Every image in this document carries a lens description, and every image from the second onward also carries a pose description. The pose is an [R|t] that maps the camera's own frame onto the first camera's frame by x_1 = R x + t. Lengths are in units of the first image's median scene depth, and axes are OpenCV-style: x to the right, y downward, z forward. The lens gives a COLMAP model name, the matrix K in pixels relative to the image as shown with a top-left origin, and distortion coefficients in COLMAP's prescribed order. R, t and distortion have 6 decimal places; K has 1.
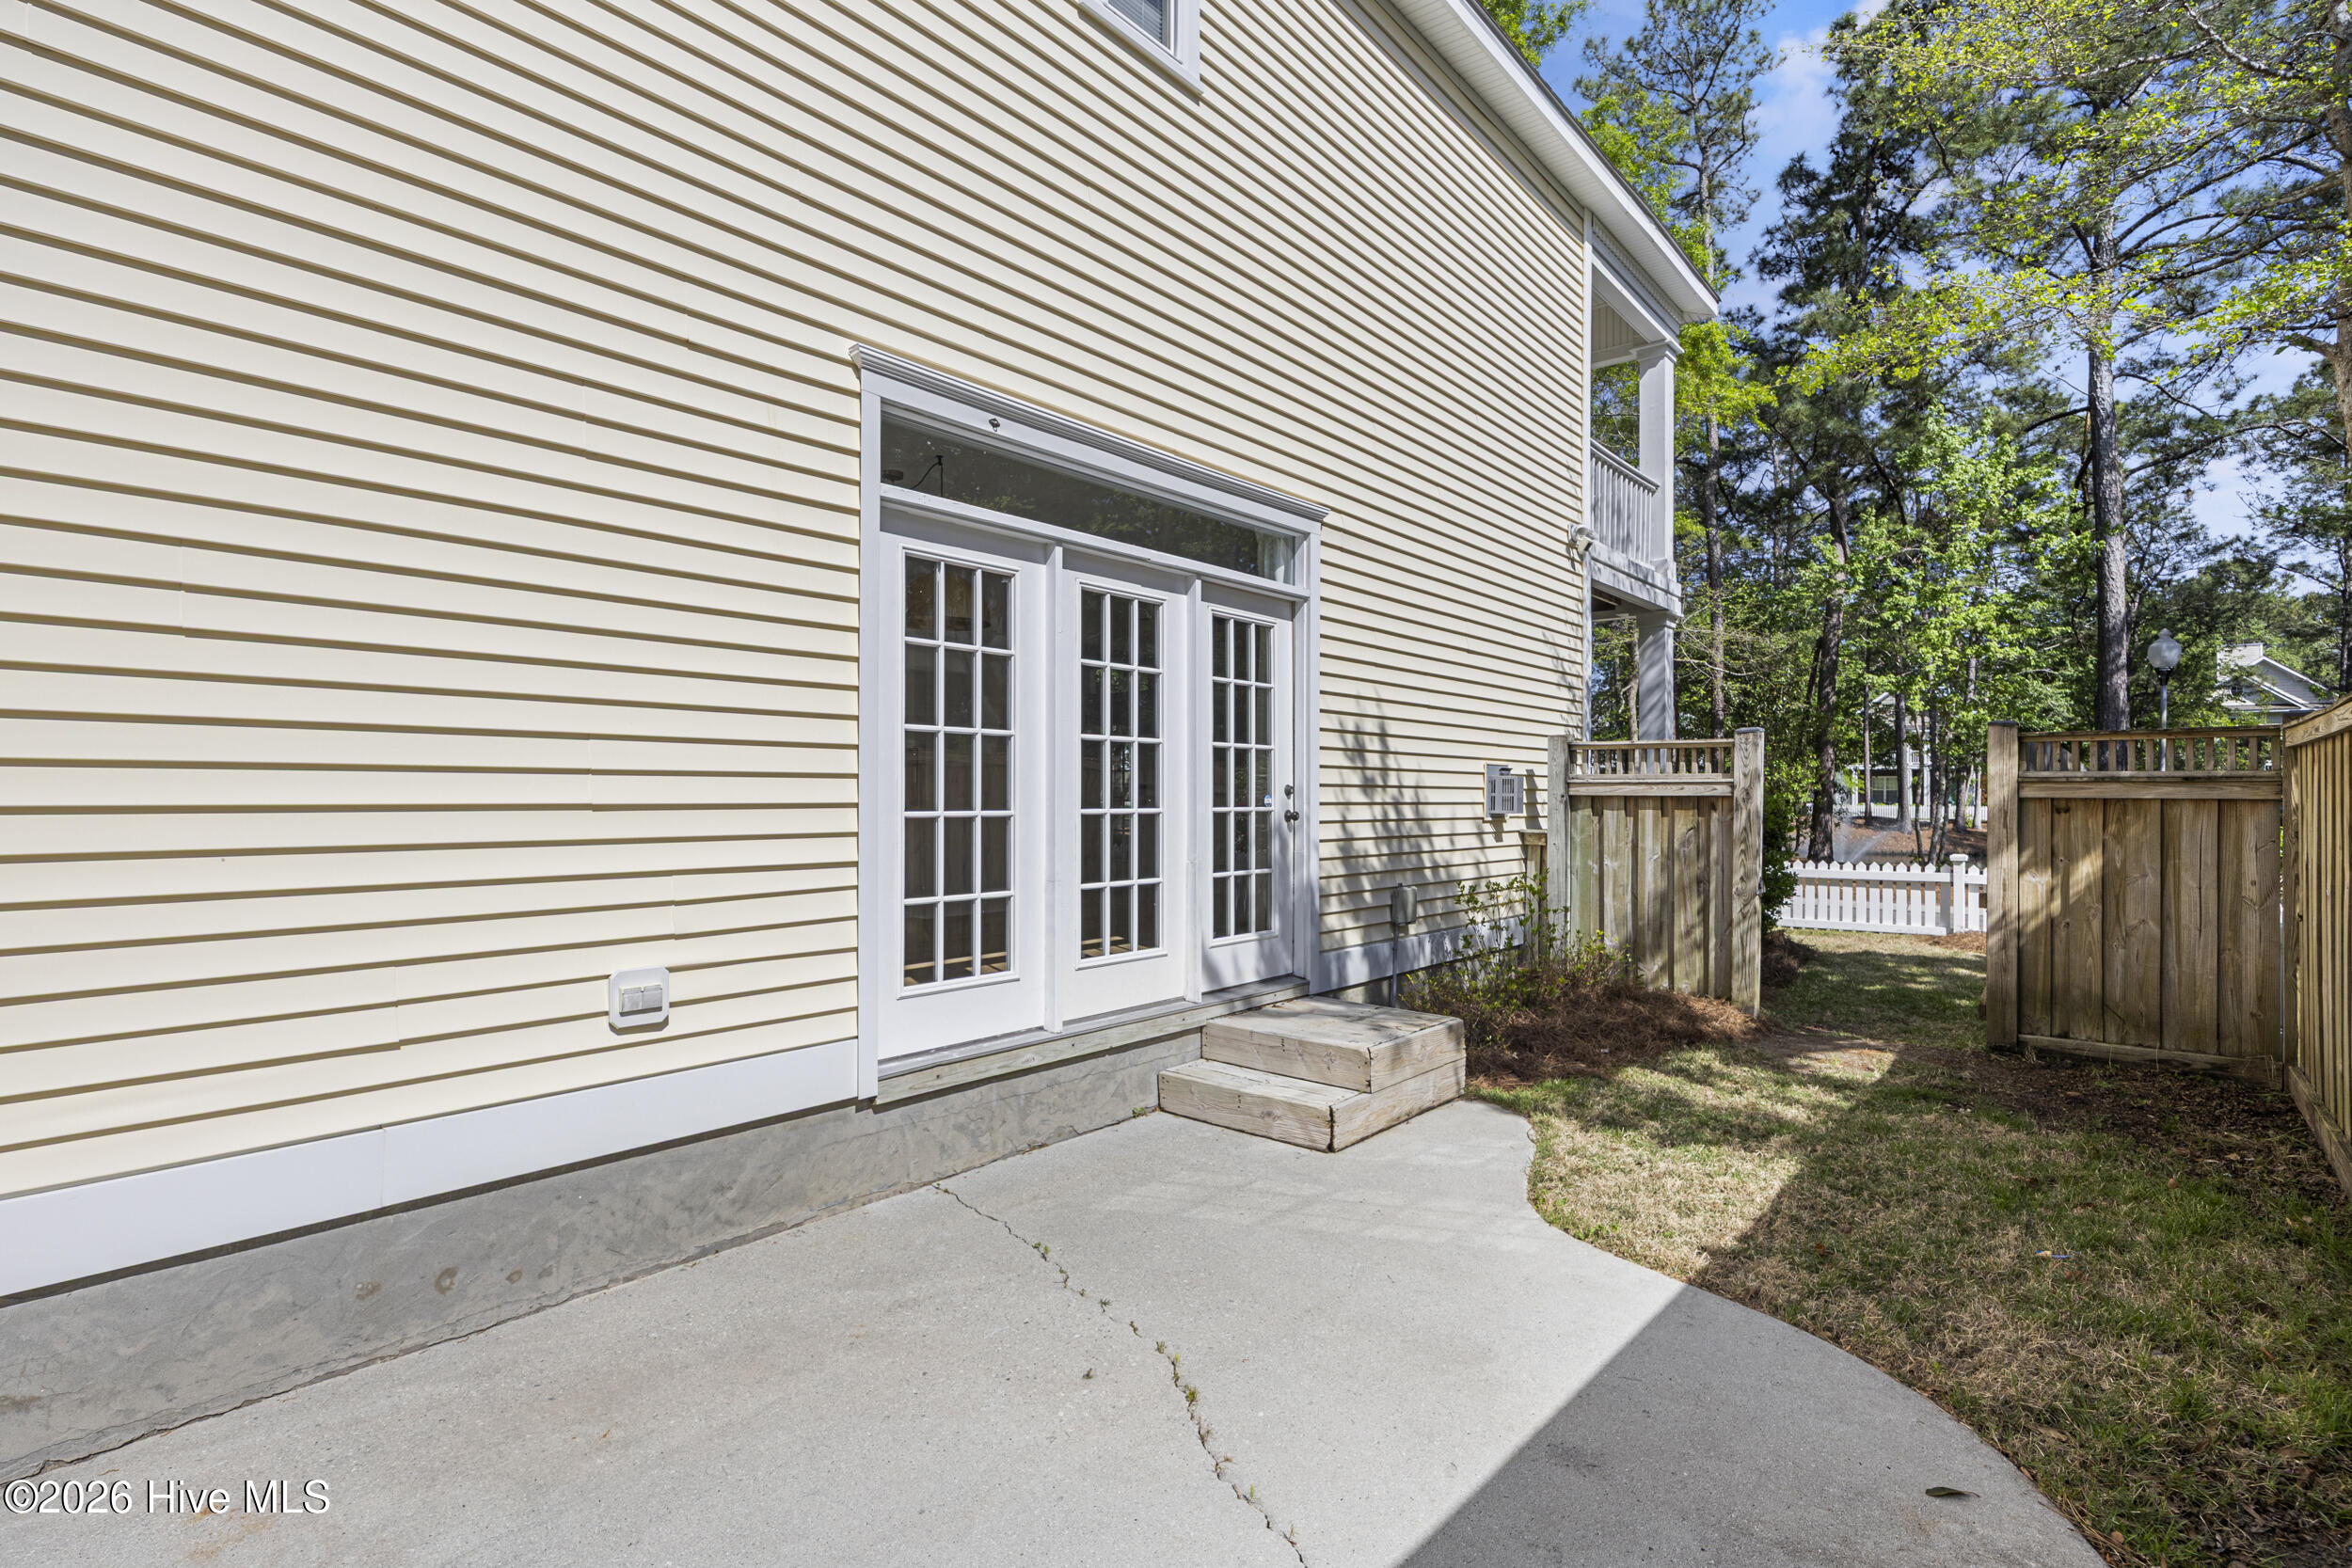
lens RADIAL K [[1192.1, 0, 1139.4], [0, 1192.1, 787.9], [0, 0, 1]] dist [-0.019784, -0.000519]
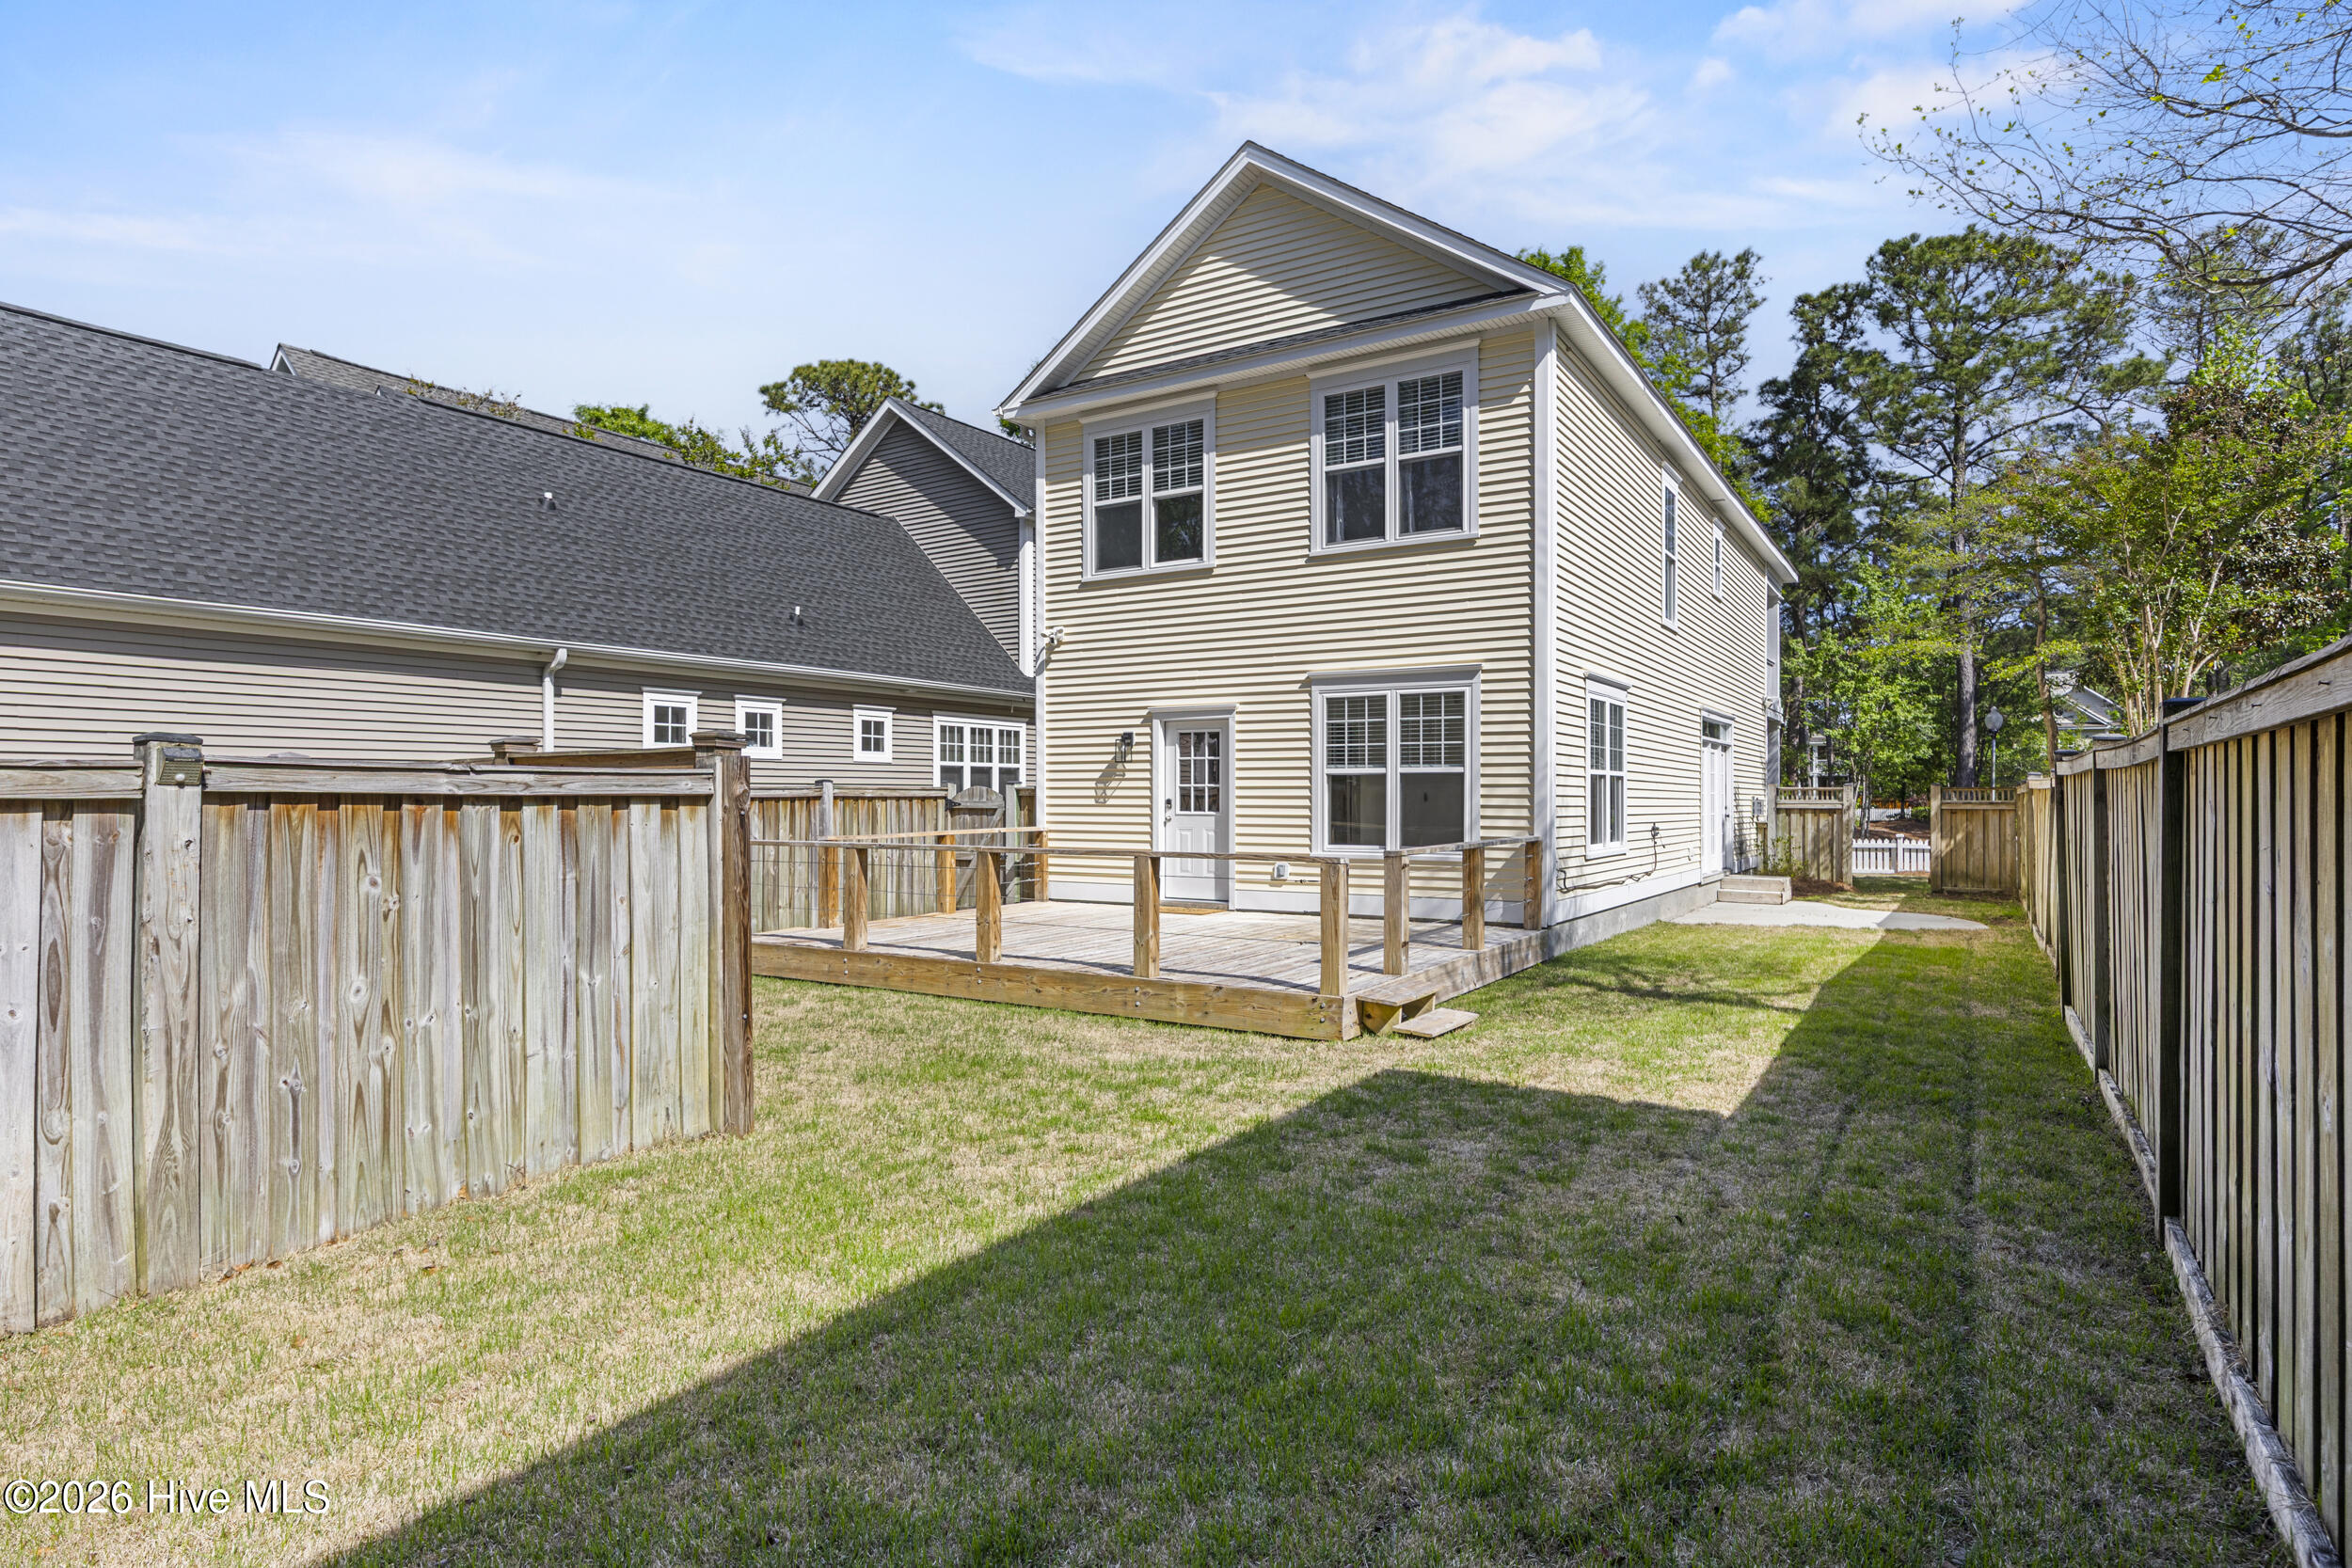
lens RADIAL K [[1212.1, 0, 1176.0], [0, 1212.1, 784.0], [0, 0, 1]] dist [-0.001439, -0.033846]
pose [[0.993779, -0.000240, 0.111365, -1.259328], [0.000875, 0.999984, -0.005654, -0.033176], [-0.111362, 0.005716, 0.993763, -1.508271]]
